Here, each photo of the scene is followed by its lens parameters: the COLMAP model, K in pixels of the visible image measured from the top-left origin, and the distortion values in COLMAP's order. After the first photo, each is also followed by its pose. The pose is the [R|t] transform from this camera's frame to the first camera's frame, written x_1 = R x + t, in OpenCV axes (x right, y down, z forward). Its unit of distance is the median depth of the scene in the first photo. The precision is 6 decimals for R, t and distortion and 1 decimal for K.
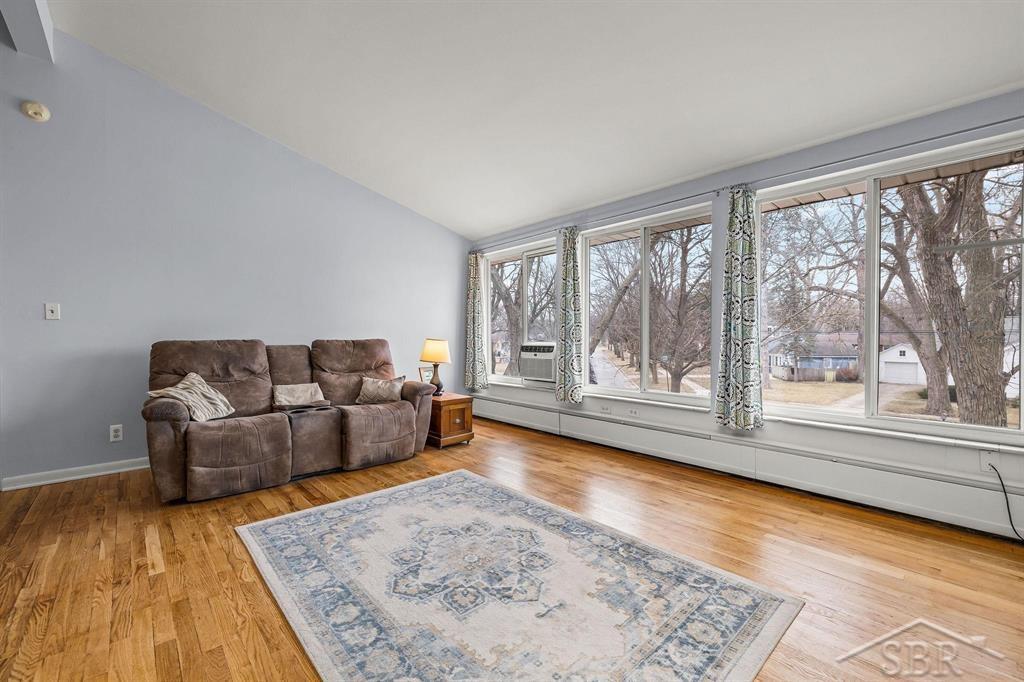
lens RADIAL K [[436.9, 0, 511.1], [0, 436.9, 337.0], [0, 0, 1]] dist [-0.002406, -0.000232]
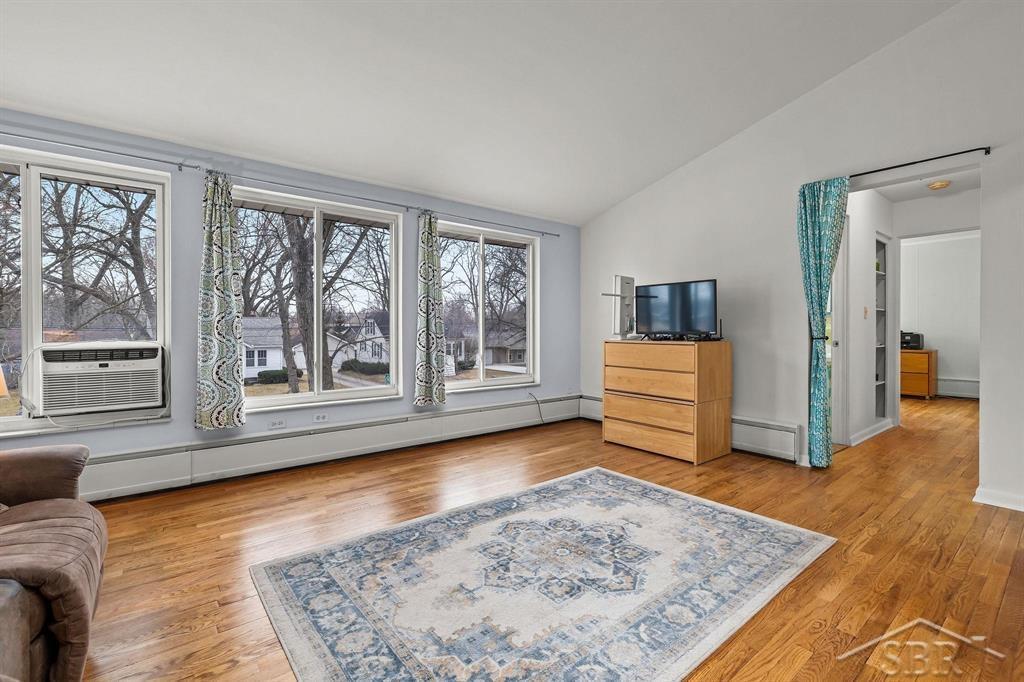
lens RADIAL K [[453.4, 0, 515.9], [0, 453.4, 333.0], [0, 0, 1]] dist [0.001074, 0.000094]
pose [[0.044571, -0.003030, 0.999002, -0.914860], [0.004591, 0.999985, 0.002828, 0.005021], [-0.998996, 0.004460, 0.044584, 0.860611]]
